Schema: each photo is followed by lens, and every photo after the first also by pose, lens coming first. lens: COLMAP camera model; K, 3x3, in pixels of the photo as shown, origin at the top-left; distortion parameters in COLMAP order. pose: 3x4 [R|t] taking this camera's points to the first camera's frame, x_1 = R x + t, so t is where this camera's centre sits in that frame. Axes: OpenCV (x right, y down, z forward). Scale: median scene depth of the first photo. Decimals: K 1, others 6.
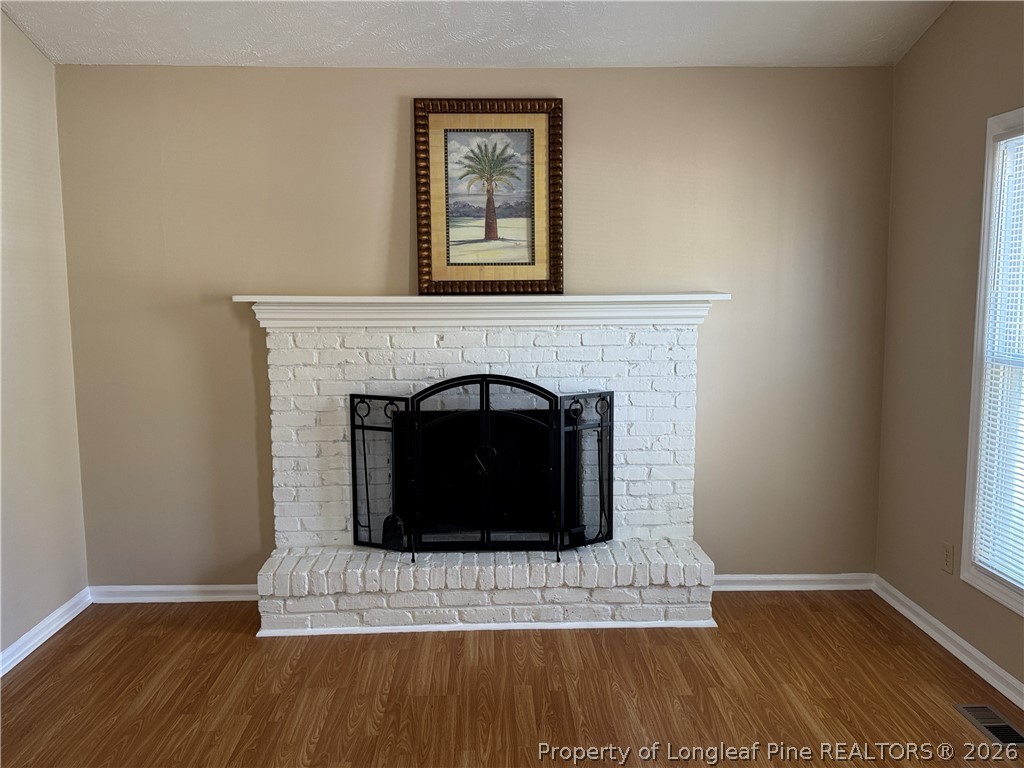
lens RADIAL K [[844.3, 0, 513.3], [0, 844.3, 386.4], [0, 0, 1]] dist [0.066721, -0.041423]
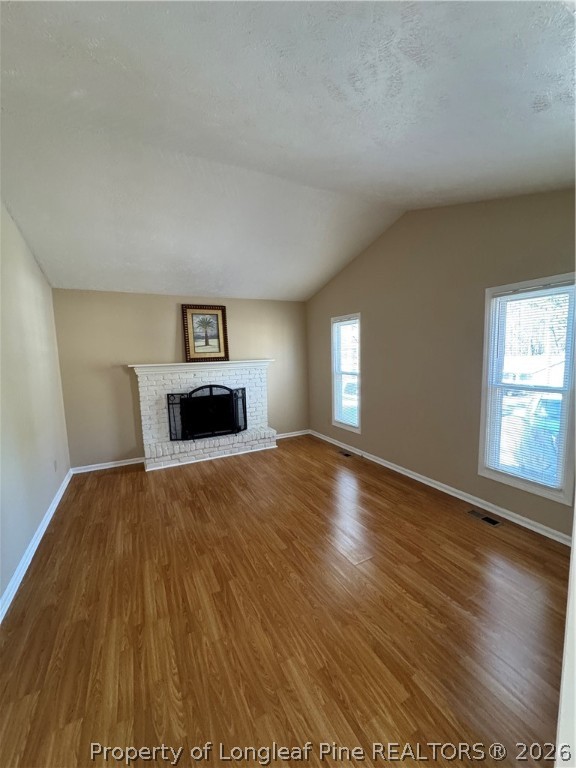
lens RADIAL K [[308.7, 0, 287.4], [0, 308.7, 384.3], [0, 0, 1]] dist [0.000312, 0.000093]
pose [[0.904285, -0.064896, 0.421968, -0.272350], [0.073232, 0.997309, -0.003557, 0.010371], [-0.420602, 0.034118, 0.906604, -0.262168]]
